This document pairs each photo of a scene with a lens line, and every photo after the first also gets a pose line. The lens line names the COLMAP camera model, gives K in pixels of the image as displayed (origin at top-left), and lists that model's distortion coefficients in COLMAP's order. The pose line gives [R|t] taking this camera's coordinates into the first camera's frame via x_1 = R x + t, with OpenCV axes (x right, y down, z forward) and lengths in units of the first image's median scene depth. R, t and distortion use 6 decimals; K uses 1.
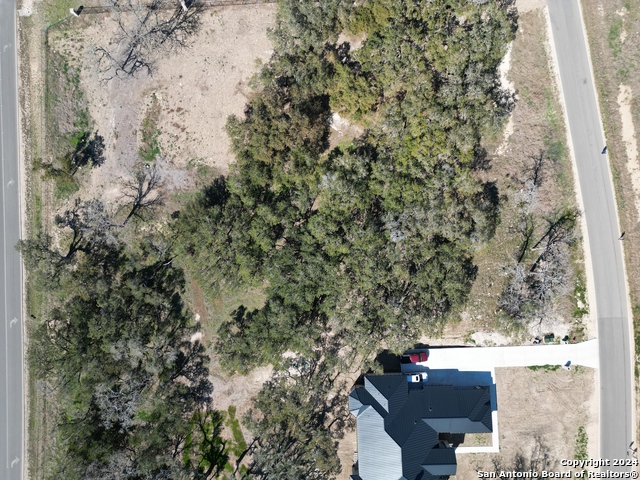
lens RADIAL K [[448.1, 0, 320.7], [0, 448.1, 240.7], [0, 0, 1]] dist [0.069219, -0.064272]
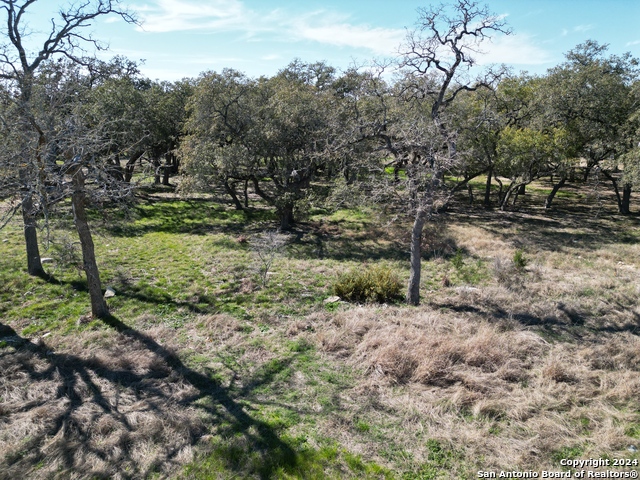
lens RADIAL K [[448.1, 0, 320.7], [0, 448.1, 240.7], [0, 0, 1]] dist [0.069219, -0.064272]
pose [[-0.017098, 0.303398, -0.952711, 0.600096], [-0.999382, 0.024086, 0.025606, -0.059471], [0.030716, 0.952560, 0.302798, 0.924969]]
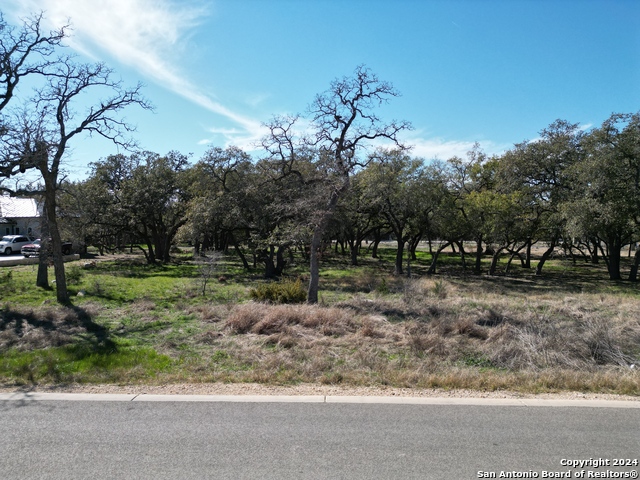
lens RADIAL K [[448.1, 0, 320.7], [0, 448.1, 240.7], [0, 0, 1]] dist [0.069219, -0.064272]
pose [[-0.184411, 0.074043, -0.980056, 0.632951], [-0.982312, 0.019089, 0.186277, -0.126334], [0.032500, 0.997072, 0.069214, 0.955936]]
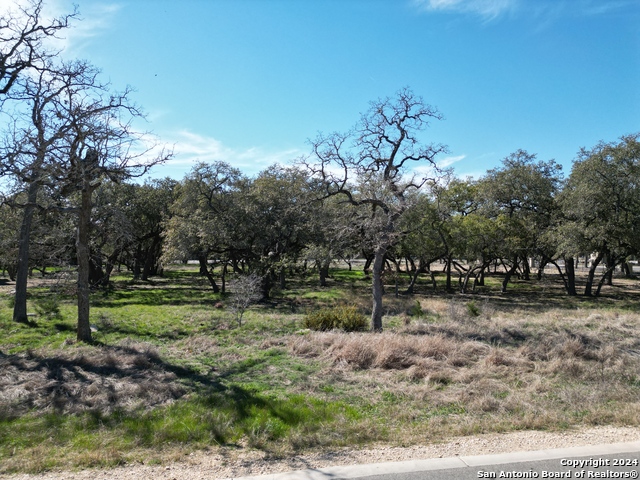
lens RADIAL K [[448.1, 0, 320.7], [0, 448.1, 240.7], [0, 0, 1]] dist [0.069219, -0.064272]
pose [[0.036764, 0.032745, -0.998787, 0.627564], [-0.999038, 0.025093, -0.035950, -0.060420], [0.023886, 0.999149, 0.033636, 0.953008]]
